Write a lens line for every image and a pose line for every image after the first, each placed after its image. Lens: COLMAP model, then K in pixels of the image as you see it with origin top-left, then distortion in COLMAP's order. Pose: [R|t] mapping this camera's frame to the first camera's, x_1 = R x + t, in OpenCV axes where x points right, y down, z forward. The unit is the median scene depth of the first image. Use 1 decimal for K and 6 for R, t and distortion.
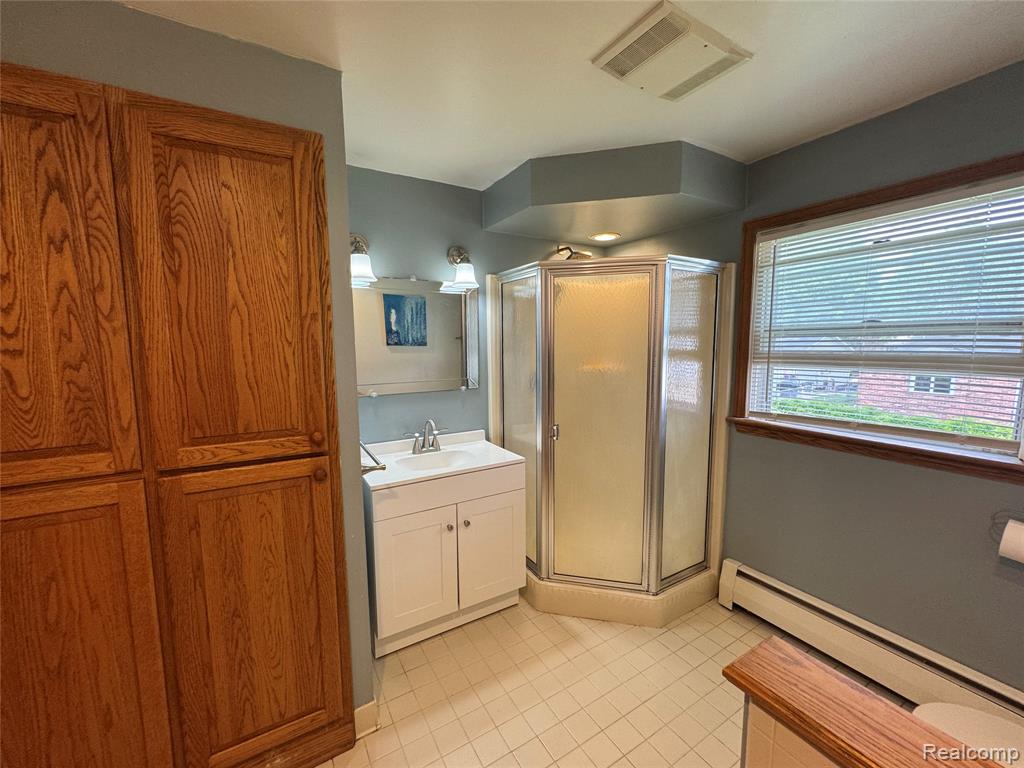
lens RADIAL K [[407.6, 0, 510.2], [0, 407.6, 383.9], [0, 0, 1]] dist [-0.003946, 0.000897]
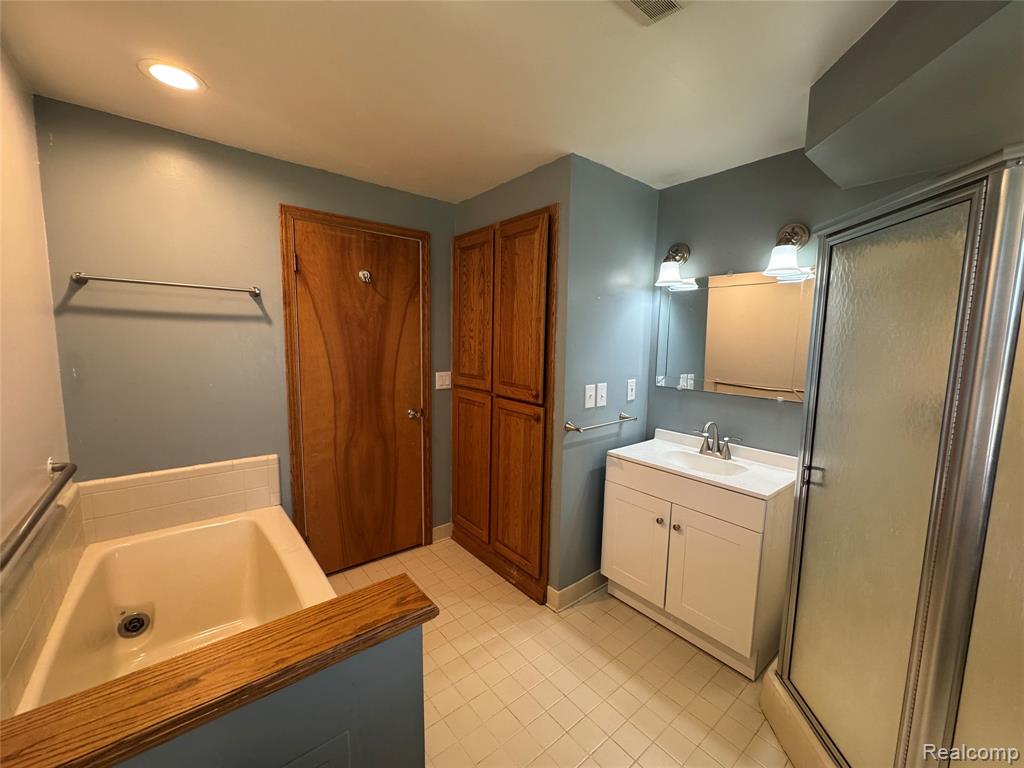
lens RADIAL K [[407.6, 0, 513.5], [0, 407.6, 381.7], [0, 0, 1]] dist [-0.003946, 0.000897]
pose [[0.157186, 0.122474, -0.979945, 1.067608], [-0.125798, 0.986680, 0.103138, -0.072527], [0.979524, 0.107064, 0.170499, 0.609282]]
